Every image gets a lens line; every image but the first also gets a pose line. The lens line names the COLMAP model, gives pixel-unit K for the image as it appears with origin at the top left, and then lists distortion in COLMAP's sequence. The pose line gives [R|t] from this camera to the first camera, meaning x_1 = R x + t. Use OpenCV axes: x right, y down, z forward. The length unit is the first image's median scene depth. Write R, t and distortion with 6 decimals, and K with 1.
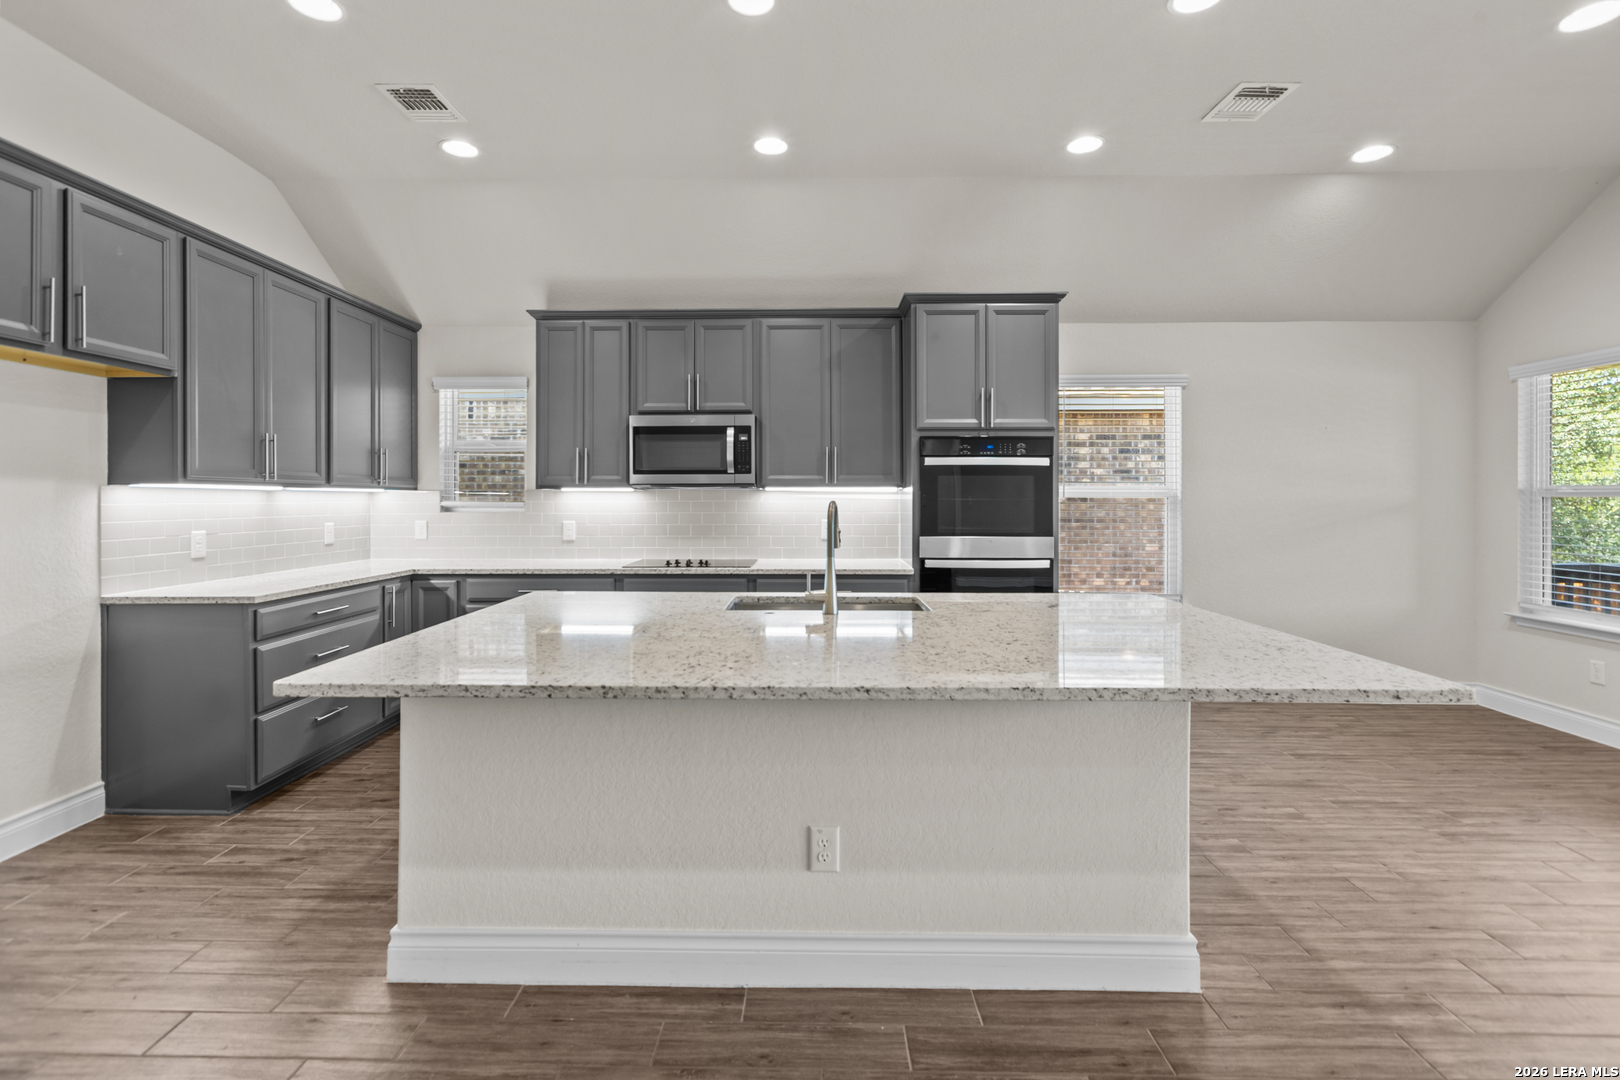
lens RADIAL K [[744.5, 0, 799.5], [0, 744.5, 498.6], [0, 0, 1]] dist [0.009335, -0.002137]
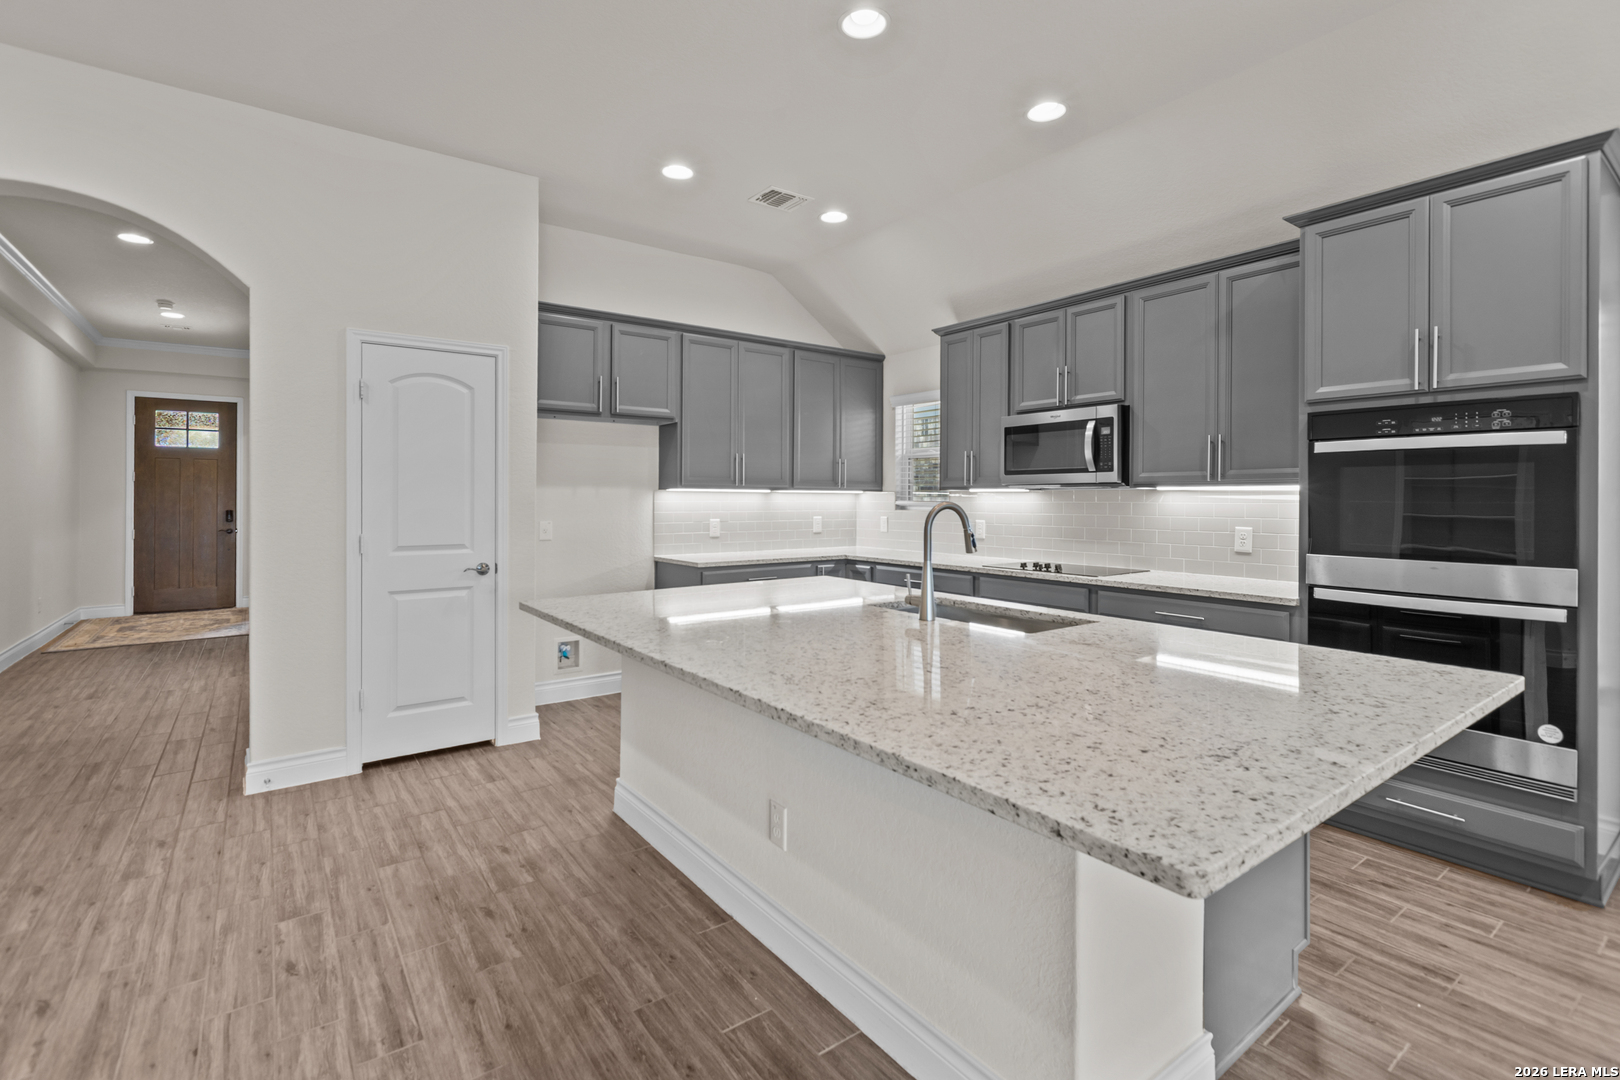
lens RADIAL K [[744.5, 0, 795.5], [0, 744.5, 497.7], [0, 0, 1]] dist [0.009335, -0.002137]
pose [[0.600772, 0.001695, -0.799418, 0.438262], [-0.002998, 0.999995, -0.000133, -0.000930], [0.799415, 0.002476, 0.600775, 0.179984]]
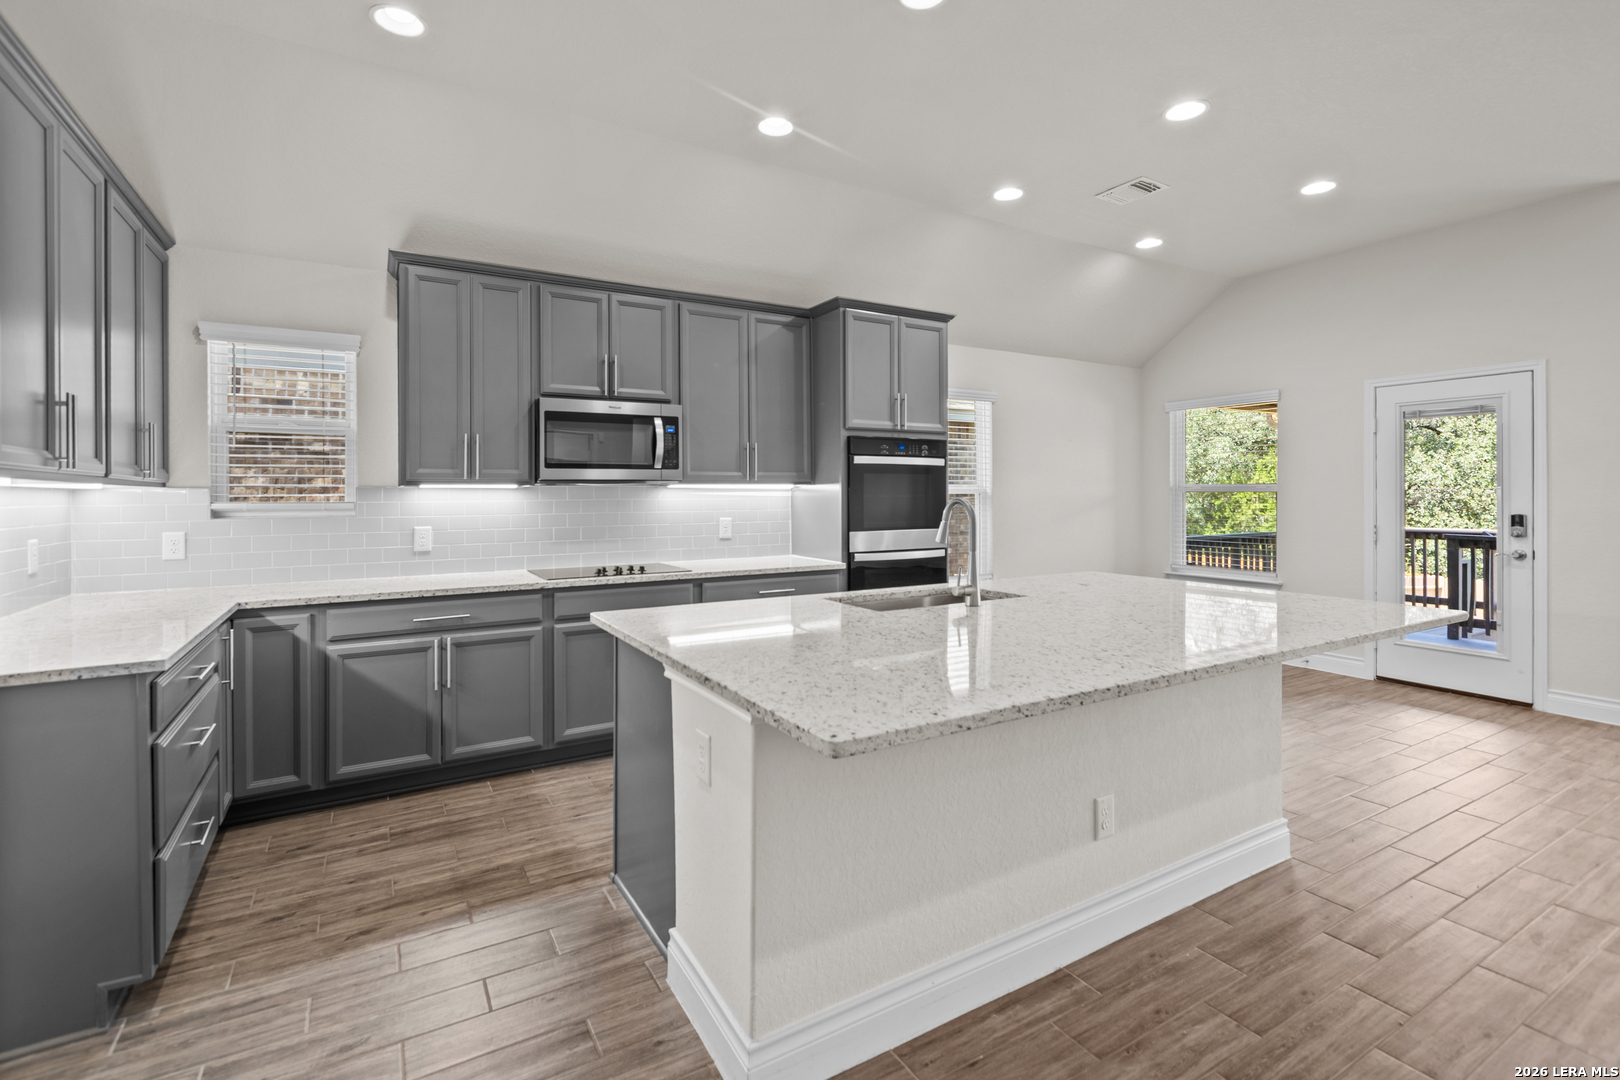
lens RADIAL K [[744.5, 0, 805.6], [0, 744.5, 494.2], [0, 0, 1]] dist [0.009335, -0.002137]
pose [[0.850484, -0.004177, 0.525985, -0.439235], [0.005366, 0.999985, -0.000735, -0.001123], [-0.525974, 0.003447, 0.850494, 0.145502]]
